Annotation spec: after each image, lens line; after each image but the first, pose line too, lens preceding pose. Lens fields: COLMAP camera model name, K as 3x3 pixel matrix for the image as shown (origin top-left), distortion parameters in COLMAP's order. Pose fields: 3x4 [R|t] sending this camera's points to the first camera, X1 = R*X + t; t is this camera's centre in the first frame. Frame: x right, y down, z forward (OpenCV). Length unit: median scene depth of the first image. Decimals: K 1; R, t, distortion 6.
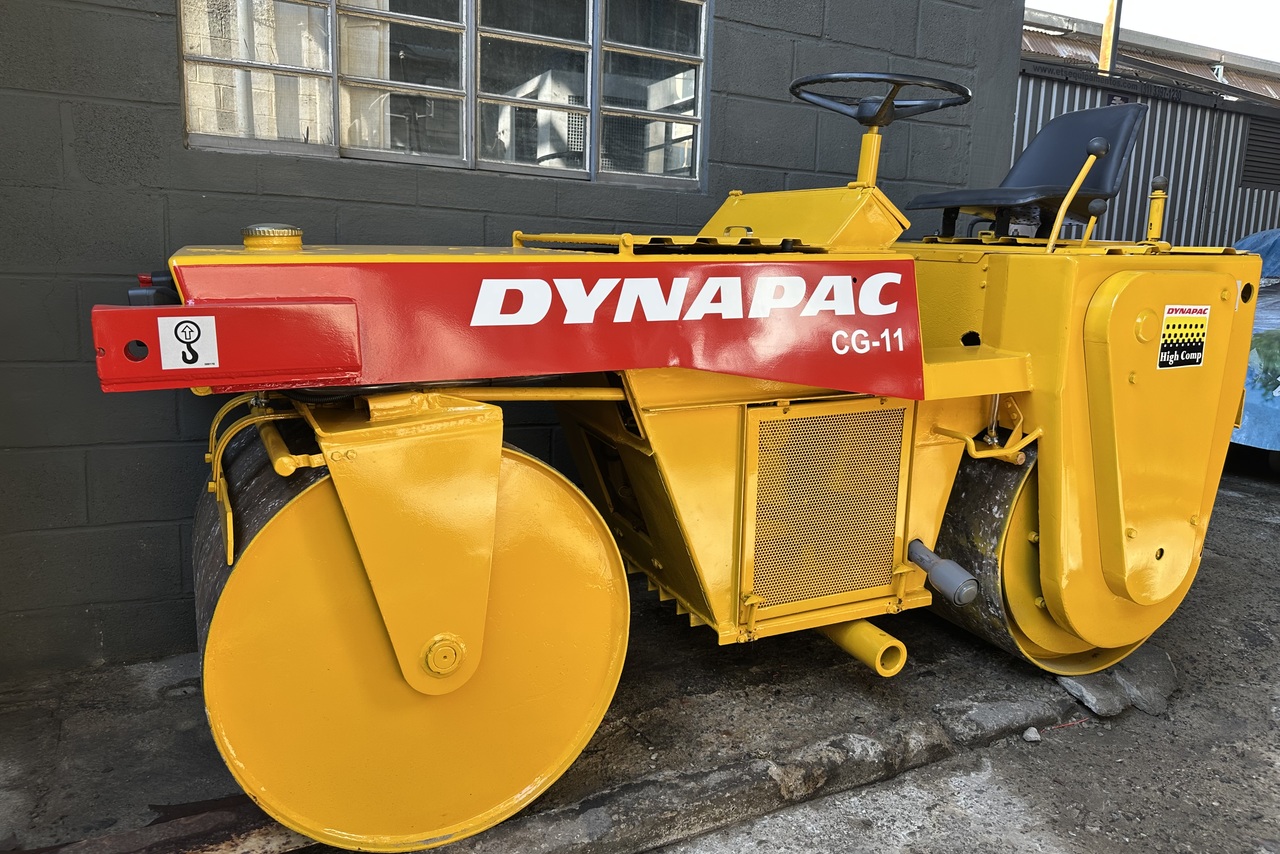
lens RADIAL K [[928.5, 0, 646.7], [0, 928.5, 418.0], [0, 0, 1]] dist [0.037850, -0.042335]
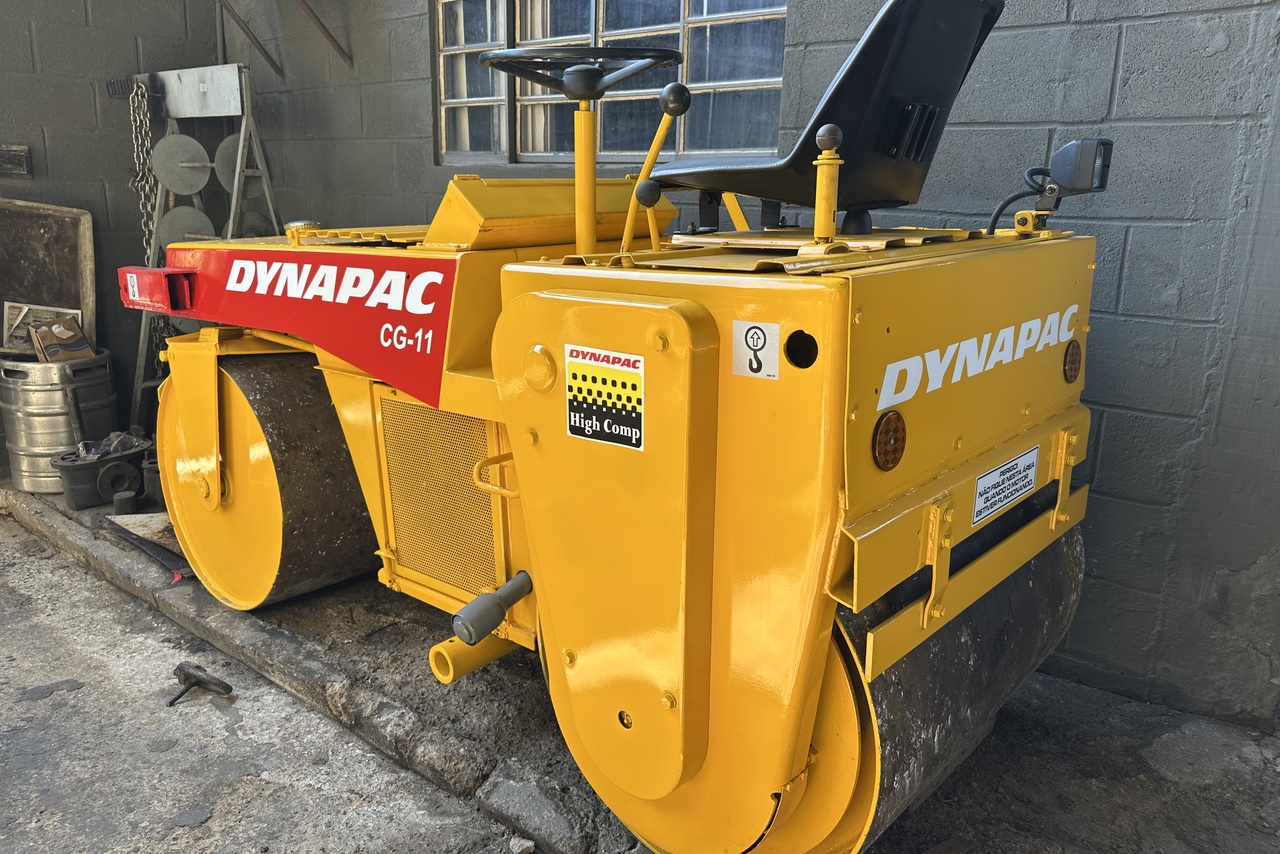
lens RADIAL K [[928.5, 0, 628.6], [0, 928.5, 421.7], [0, 0, 1]] dist [0.037850, -0.042335]
pose [[0.380744, 0.200671, -0.902643, 1.184626], [-0.153594, 0.976332, 0.152265, -0.173600], [0.911835, 0.080666, 0.402554, 0.772947]]
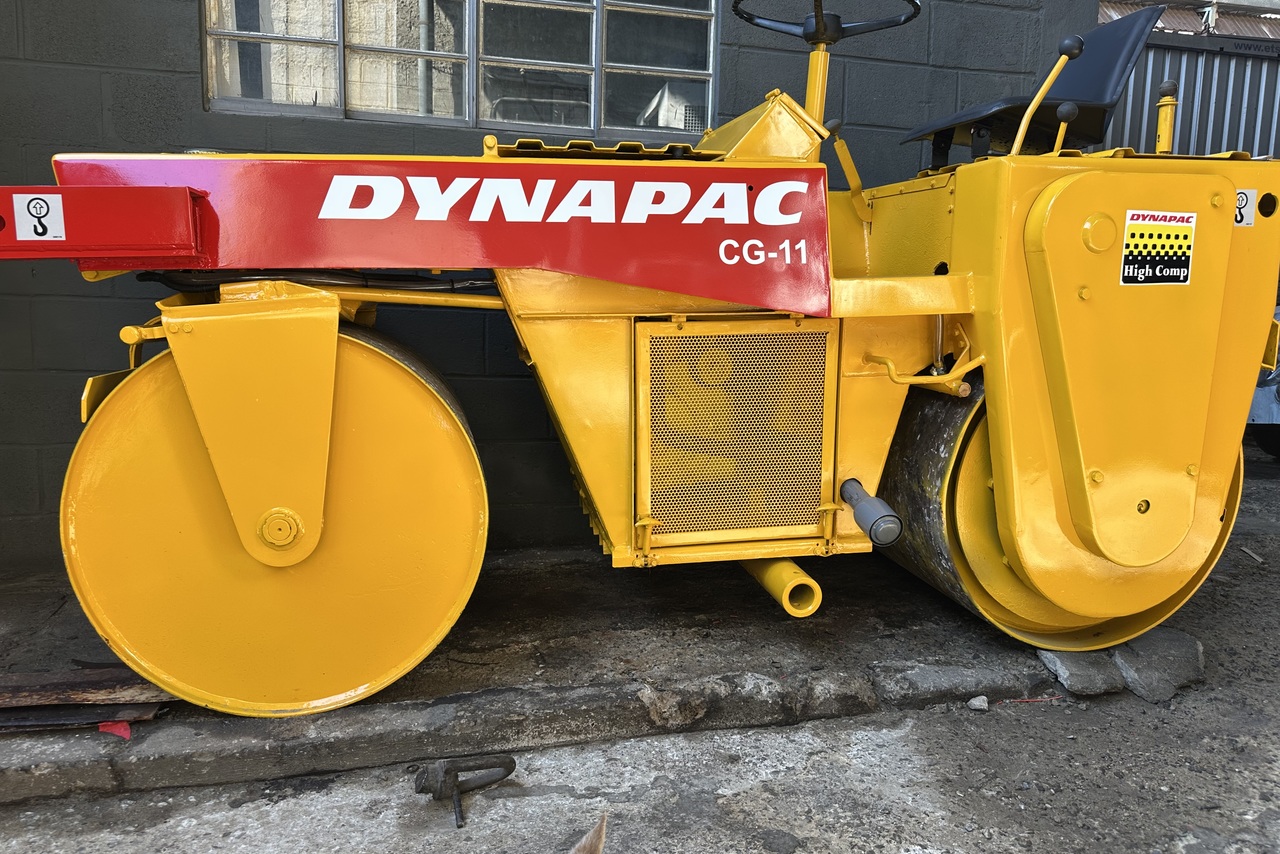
lens RADIAL K [[928.5, 0, 639.4], [0, 928.5, 422.6], [0, 0, 1]] dist [0.037850, -0.042335]
pose [[0.968842, 0.022455, -0.246660, 0.332572], [-0.032354, 0.998822, -0.036153, 0.122779], [0.245558, 0.043007, 0.968428, 0.052816]]
